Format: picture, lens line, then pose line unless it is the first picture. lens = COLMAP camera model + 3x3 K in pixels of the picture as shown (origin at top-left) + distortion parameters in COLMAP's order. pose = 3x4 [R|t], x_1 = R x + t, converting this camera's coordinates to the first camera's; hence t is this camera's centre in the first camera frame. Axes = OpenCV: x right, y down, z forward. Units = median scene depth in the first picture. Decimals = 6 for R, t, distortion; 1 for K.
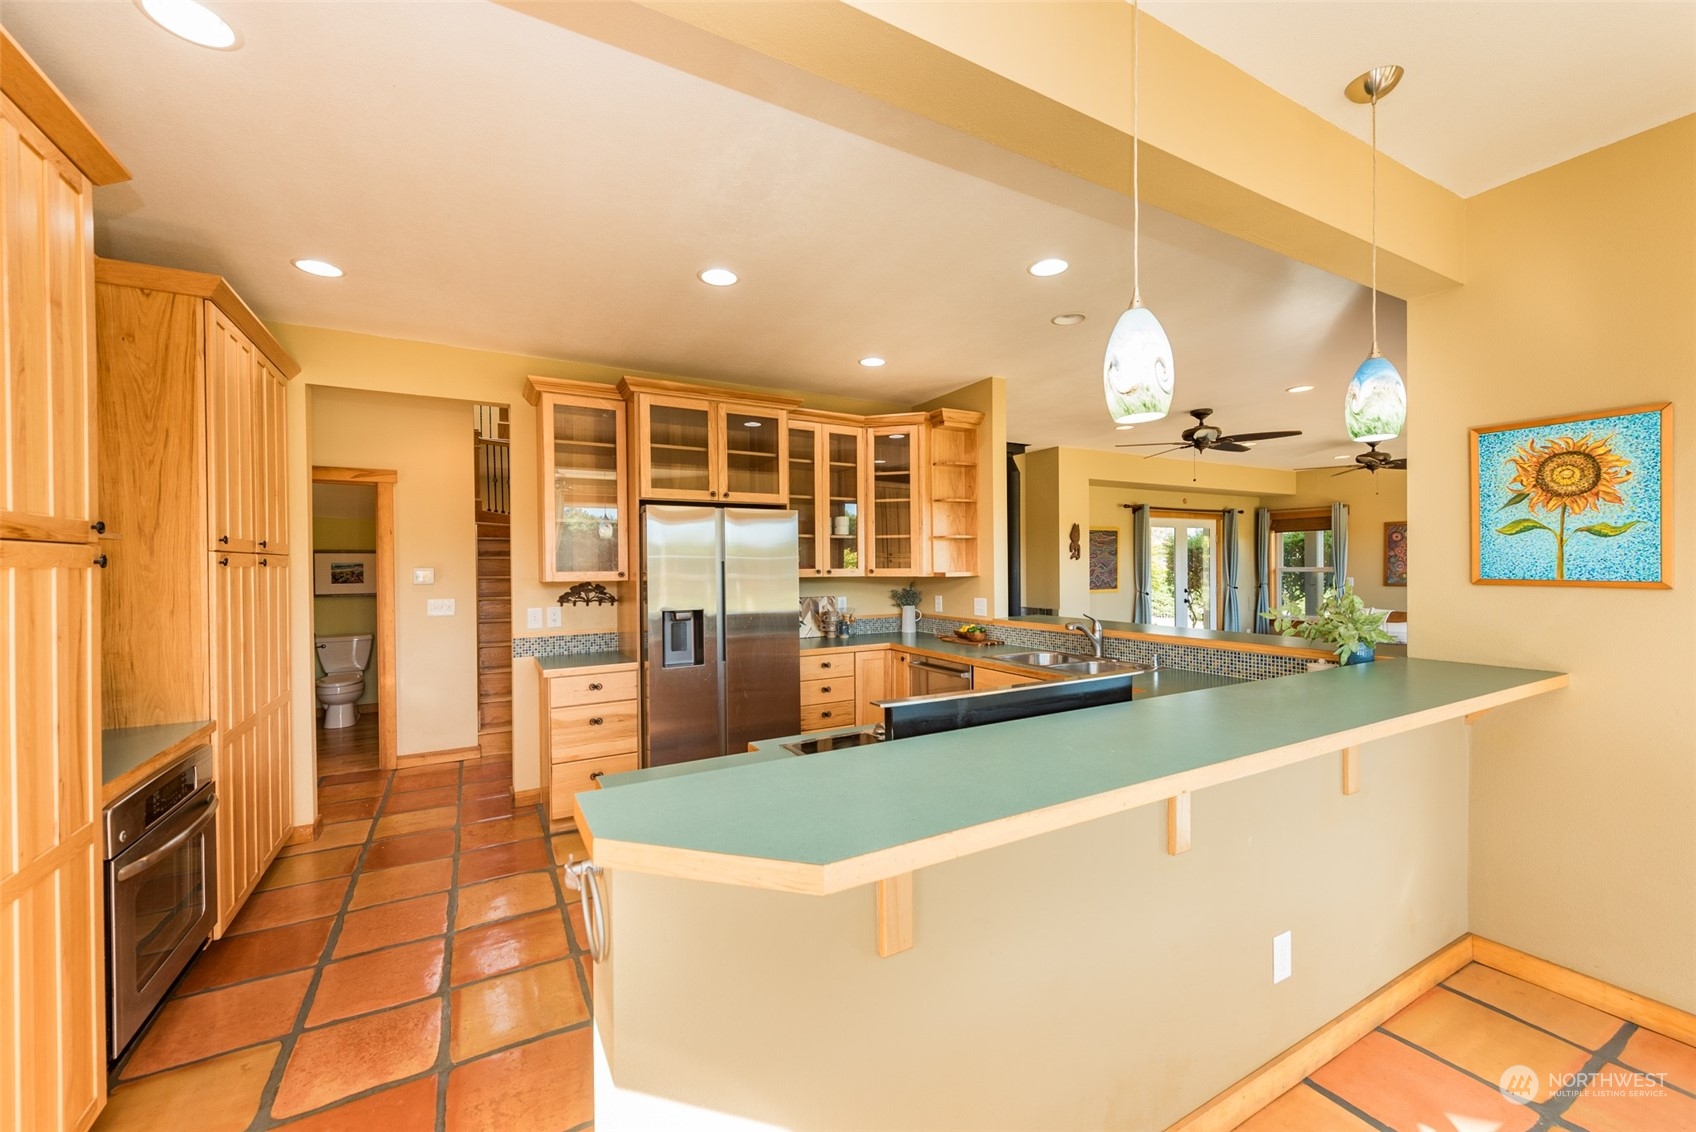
lens RADIAL K [[660.9, 0, 844.5], [0, 660.9, 568.2], [0, 0, 1]] dist [0.000154, 0.000070]
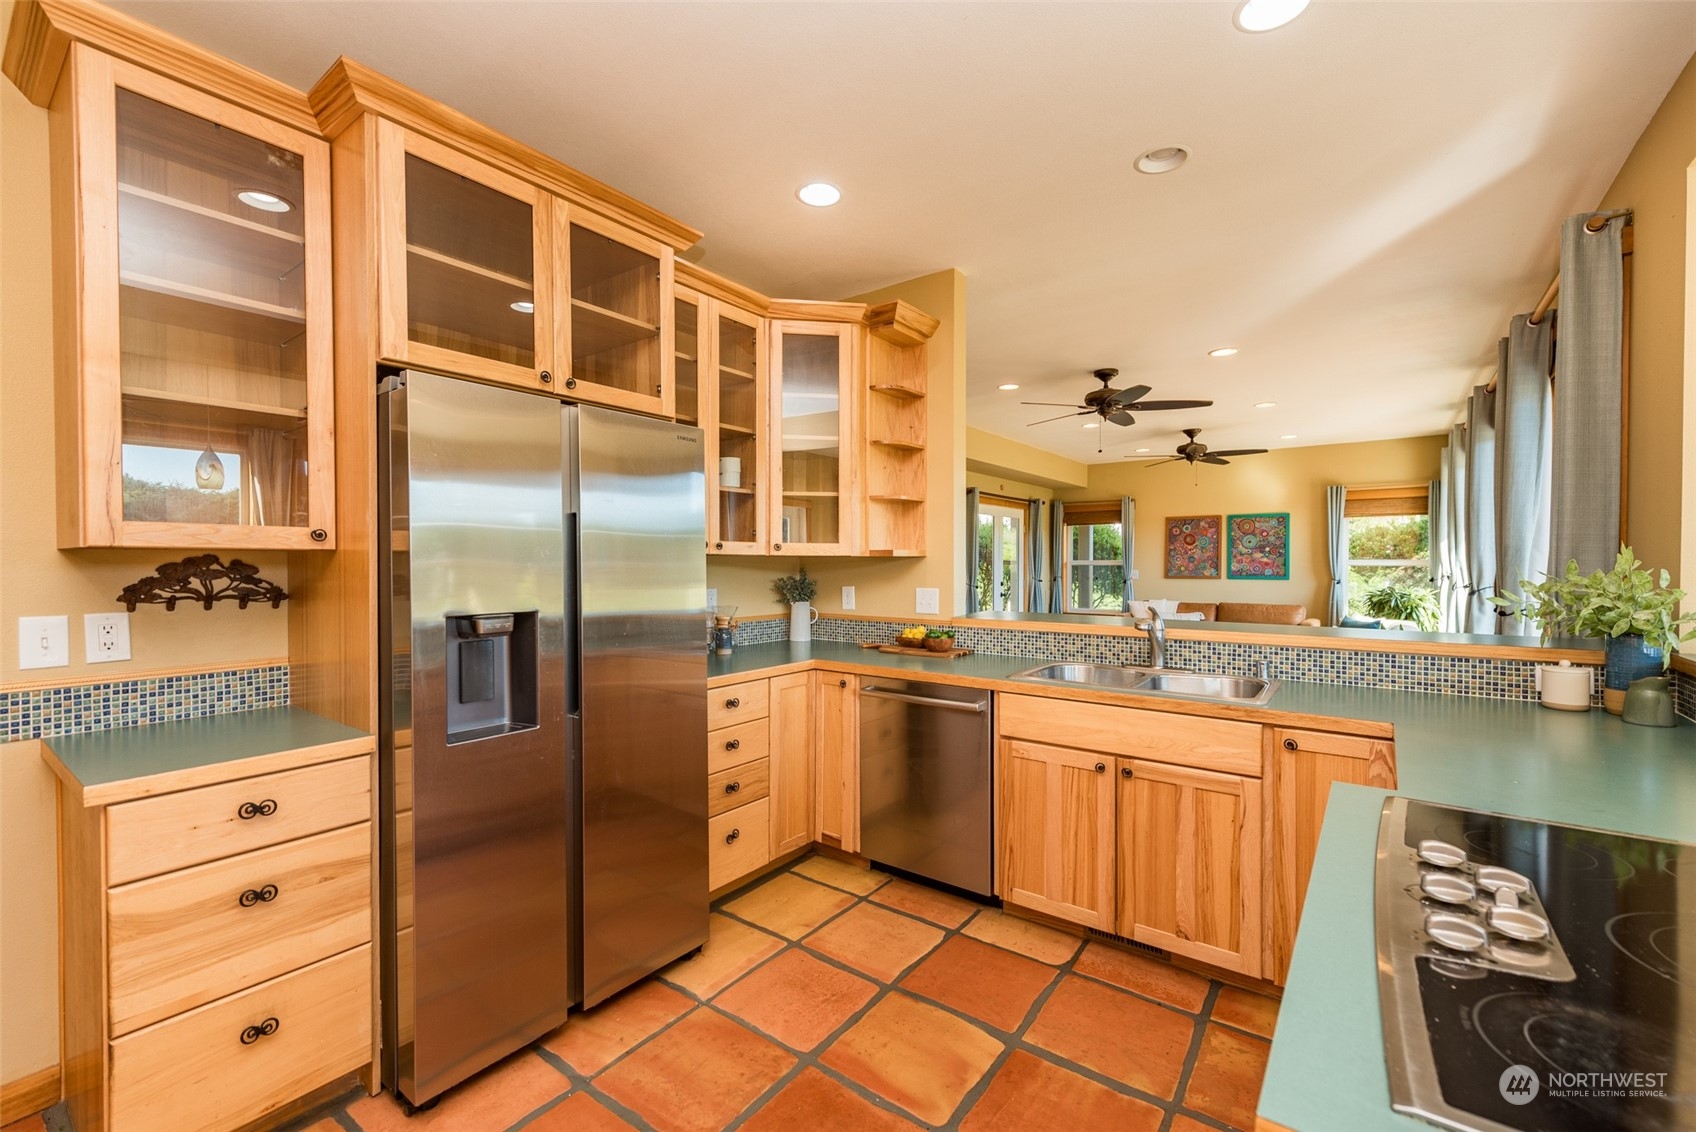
lens RADIAL K [[709.7, 0, 850.9], [0, 709.7, 569.2], [0, 0, 1]] dist [0.004921, -0.001199]
pose [[0.911633, 0.004681, 0.410979, -0.194836], [-0.006320, 0.999977, 0.002629, 0.026620], [-0.410957, -0.004994, 0.911641, 0.395344]]
